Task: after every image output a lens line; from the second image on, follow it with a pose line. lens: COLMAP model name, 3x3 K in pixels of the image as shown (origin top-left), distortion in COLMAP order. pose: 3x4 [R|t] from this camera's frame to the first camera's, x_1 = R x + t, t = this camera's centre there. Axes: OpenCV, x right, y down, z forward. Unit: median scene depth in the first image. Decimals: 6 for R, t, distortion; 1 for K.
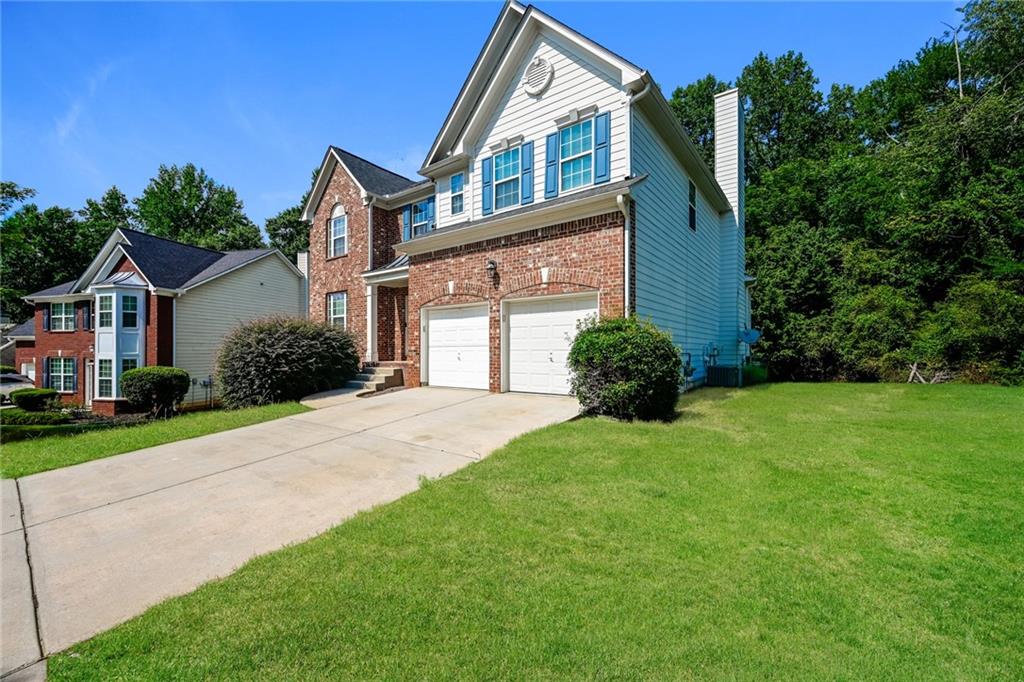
lens RADIAL K [[408.7, 0, 486.0], [0, 408.7, 348.8], [0, 0, 1]] dist [0.000922, 0.000078]
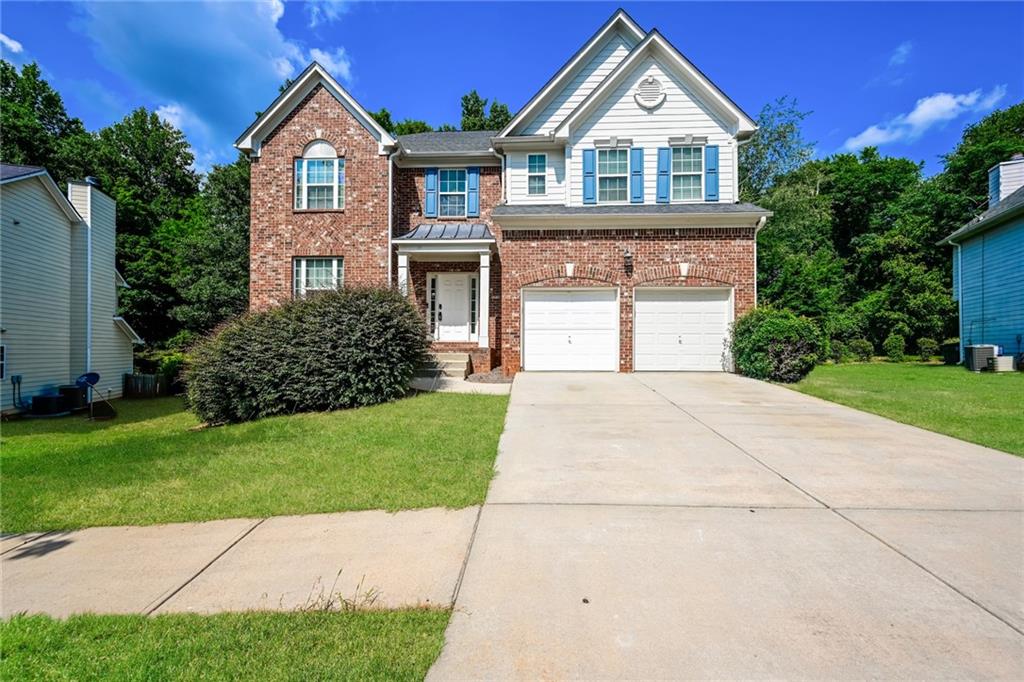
lens RADIAL K [[414.6, 0, 509.7], [0, 414.6, 348.2], [0, 0, 1]] dist [-0.001424, -0.000111]
pose [[0.822819, 0.008172, 0.568244, -0.831840], [-0.009998, 0.999950, 0.000098, 0.044901], [-0.568215, -0.005762, 0.822860, 0.268723]]
